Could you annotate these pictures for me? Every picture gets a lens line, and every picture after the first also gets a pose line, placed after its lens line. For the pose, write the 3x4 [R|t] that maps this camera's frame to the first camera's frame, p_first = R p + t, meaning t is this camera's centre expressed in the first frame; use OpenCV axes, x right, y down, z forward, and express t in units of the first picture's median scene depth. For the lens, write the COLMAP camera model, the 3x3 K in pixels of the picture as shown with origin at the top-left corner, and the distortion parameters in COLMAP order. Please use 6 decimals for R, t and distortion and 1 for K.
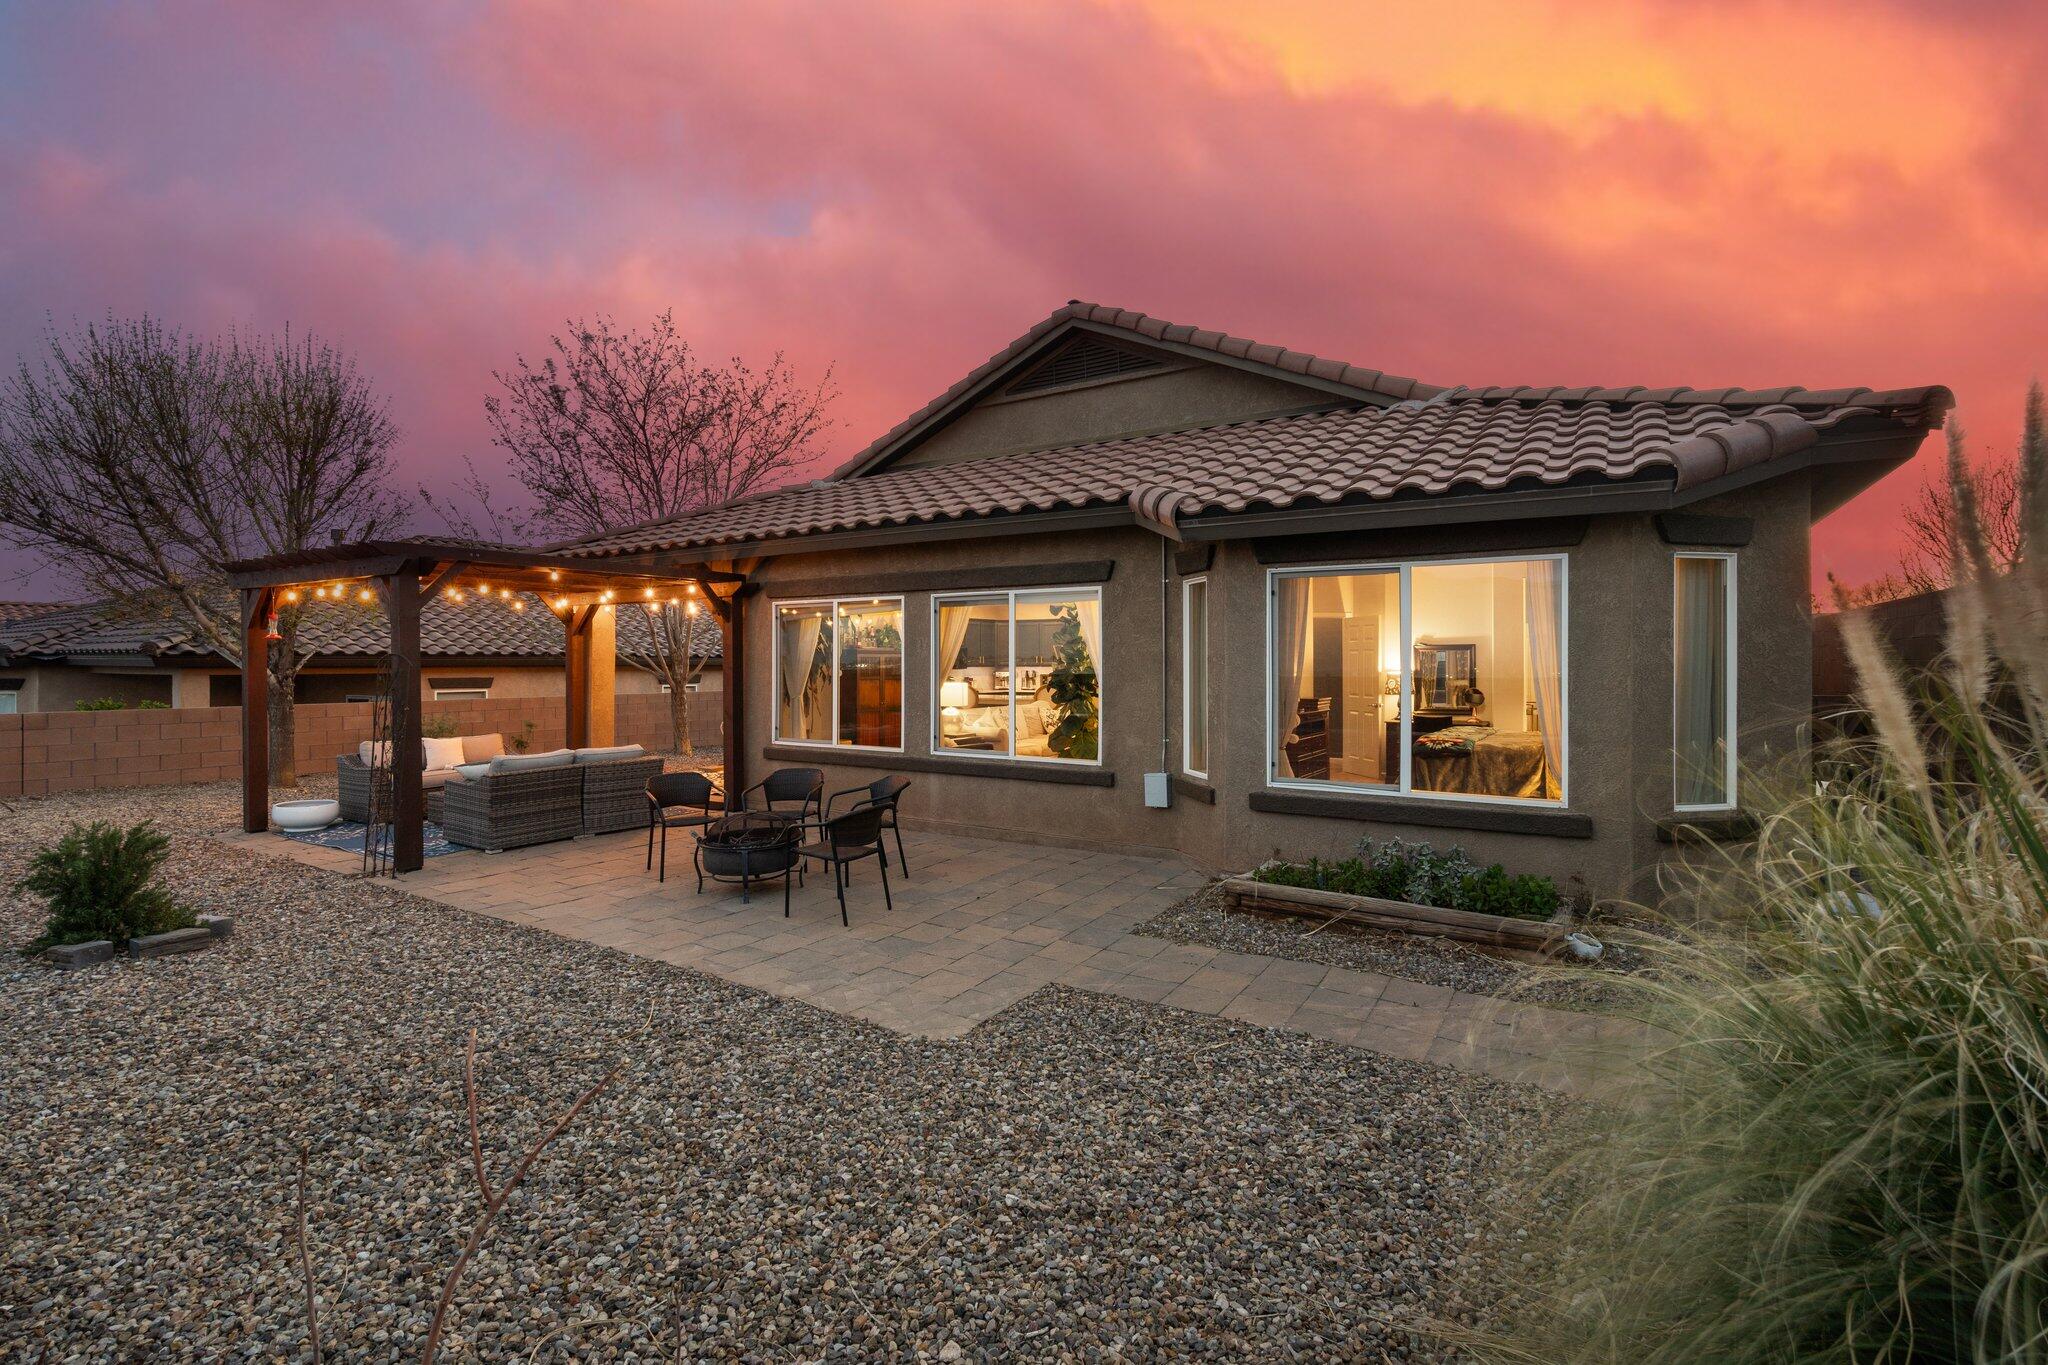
lens RADIAL K [[976.3, 0, 1016.5], [0, 976.3, 675.9], [0, 0, 1]] dist [0.000459, -0.000007]
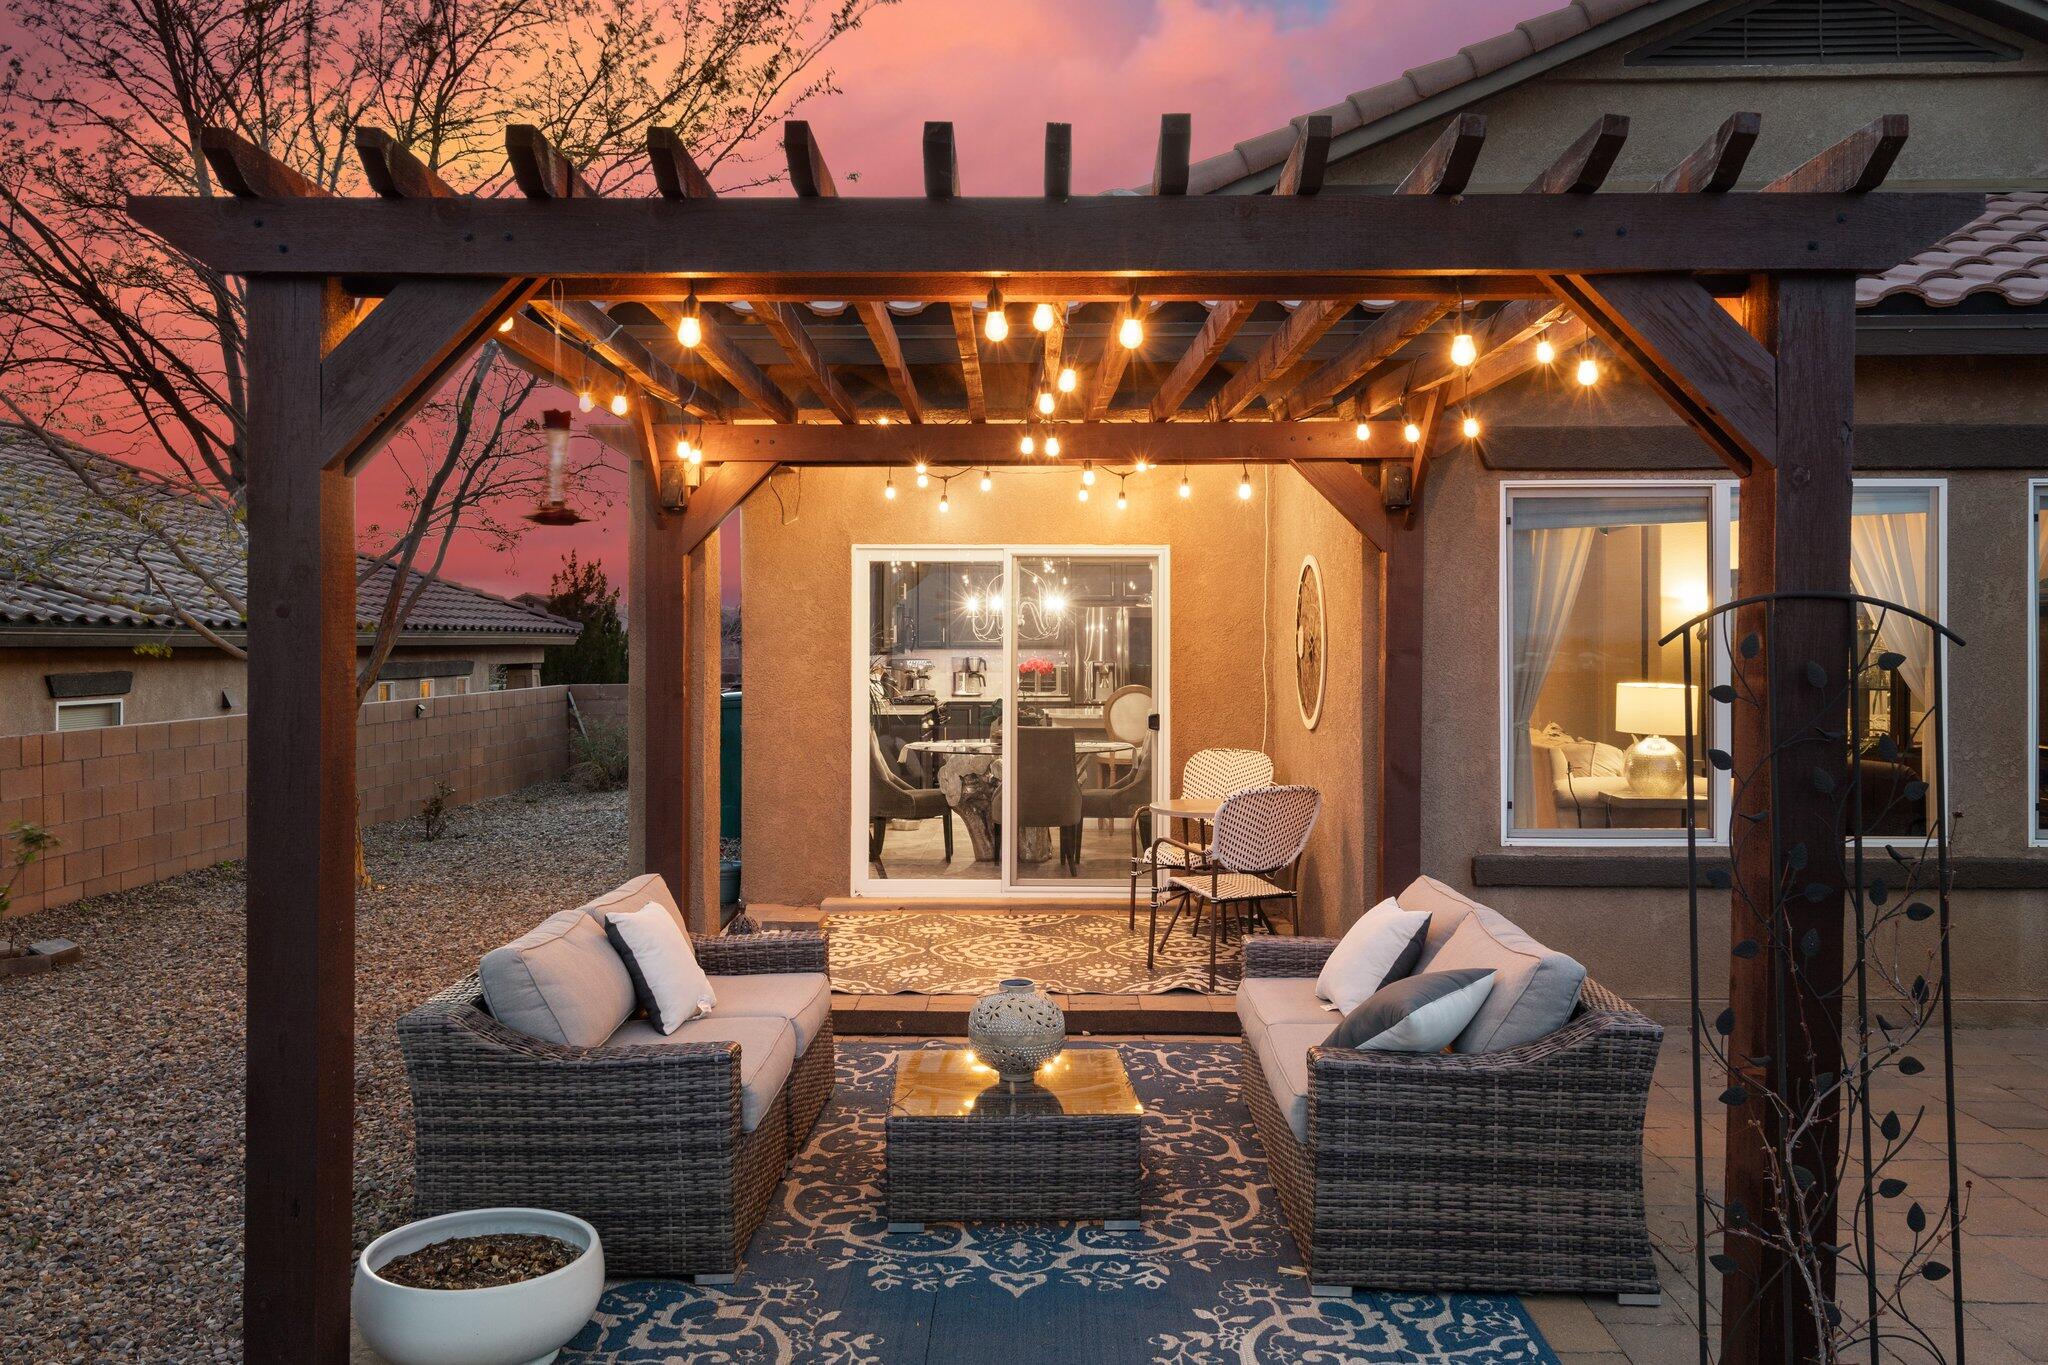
lens RADIAL K [[1580.1, 0, 1029.1], [0, 1580.1, 662.2], [0, 0, 1]] dist [0.000751, 0.005219]
pose [[0.844599, -0.015842, 0.535165, -0.821591], [0.010383, 0.999859, 0.013211, -0.015968], [-0.535299, -0.005601, 0.844644, 0.629991]]
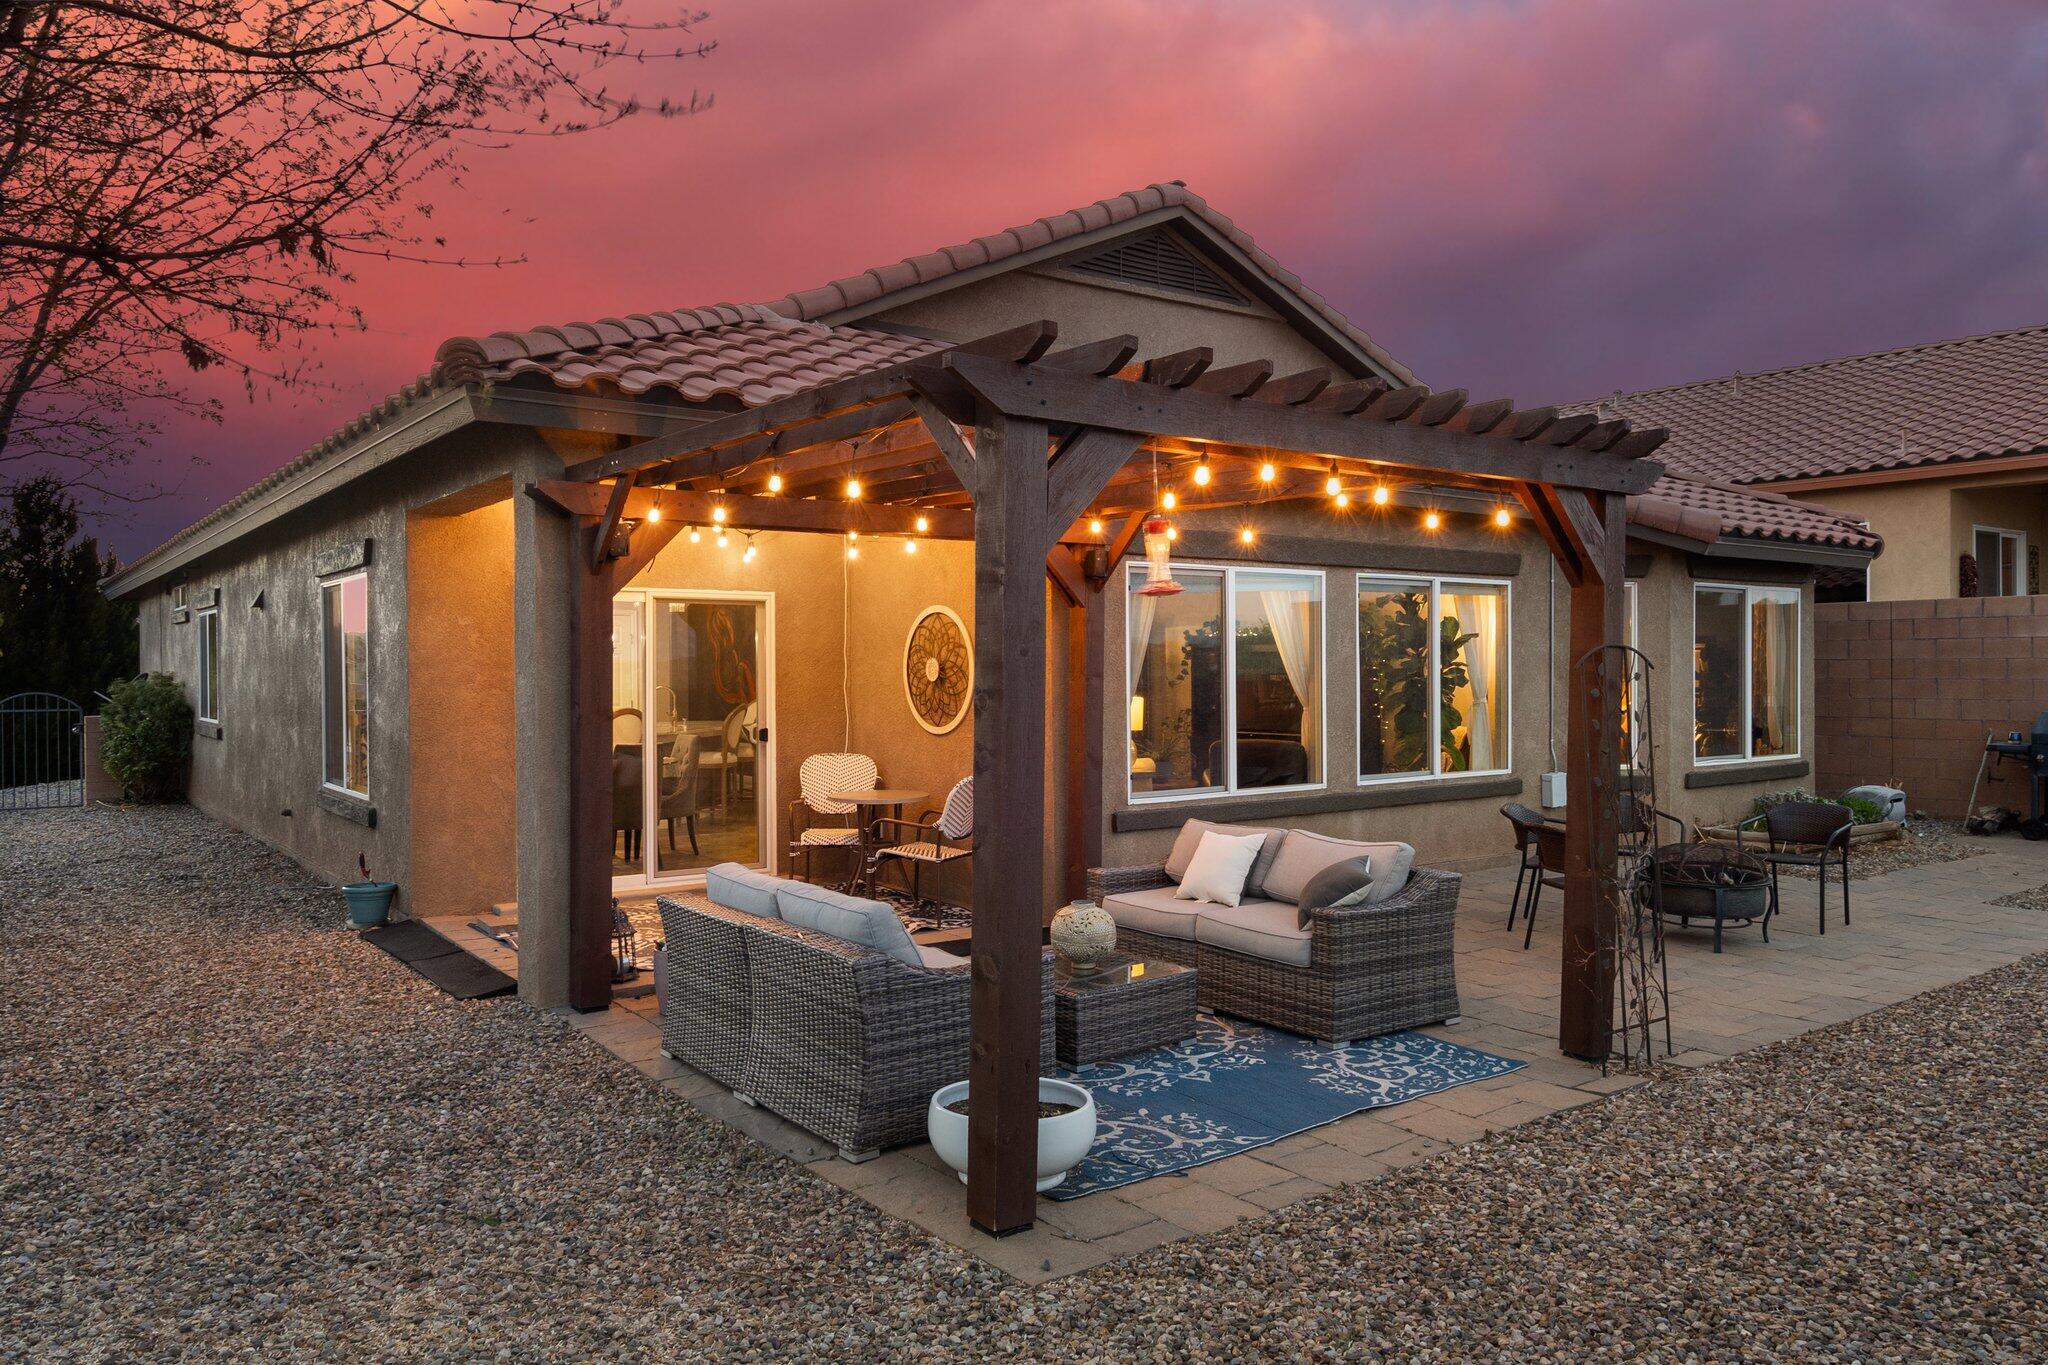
lens RADIAL K [[1426.0, 0, 1023.5], [0, 1426.0, 684.6], [0, 0, 1]] dist [-0.011037, -0.001759]
pose [[0.345622, -0.023274, 0.938085, -1.178751], [0.014344, 0.999707, 0.019518, -0.022332], [-0.938264, 0.006710, 0.345855, 0.843894]]
